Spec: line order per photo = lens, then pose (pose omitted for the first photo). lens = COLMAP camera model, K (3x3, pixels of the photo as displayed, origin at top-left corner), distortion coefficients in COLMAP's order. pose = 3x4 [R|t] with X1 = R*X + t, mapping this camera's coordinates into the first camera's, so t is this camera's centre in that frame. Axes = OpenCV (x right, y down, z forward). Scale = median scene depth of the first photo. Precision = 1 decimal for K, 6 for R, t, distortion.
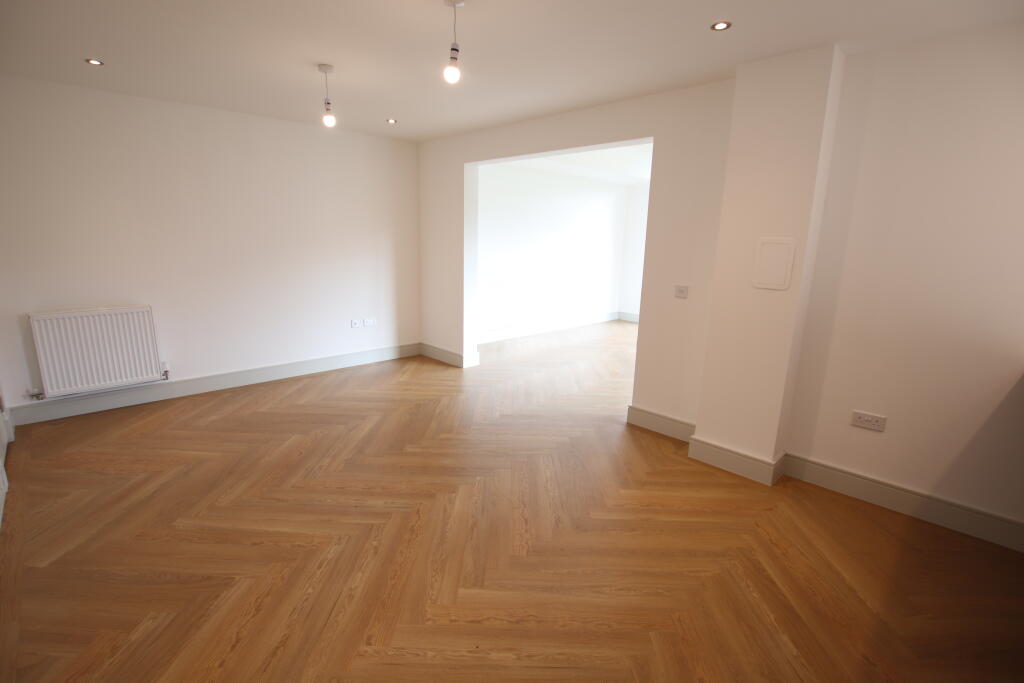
lens RADIAL K [[469.6, 0, 514.0], [0, 469.6, 339.1], [0, 0, 1]] dist [-0.006899, -0.001127]
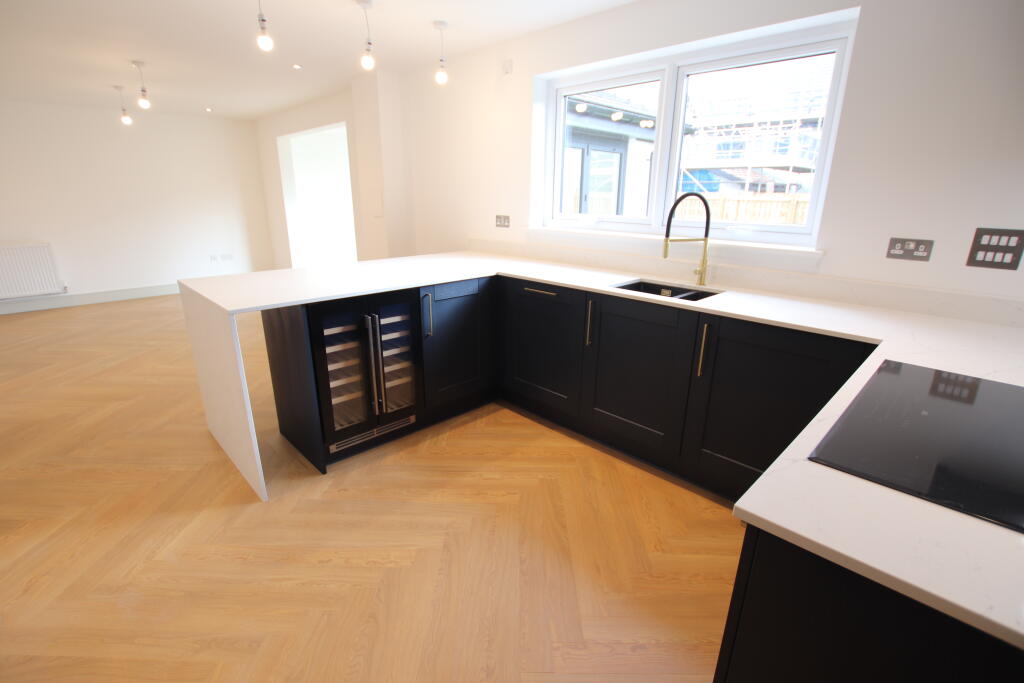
lens RADIAL K [[469.6, 0, 510.4], [0, 469.6, 344.4], [0, 0, 1]] dist [-0.006899, -0.001127]
pose [[0.999573, -0.019622, -0.021662, 0.757167], [0.021771, 0.994350, 0.103893, 0.129297], [0.019501, -0.104320, 0.994353, -0.522181]]
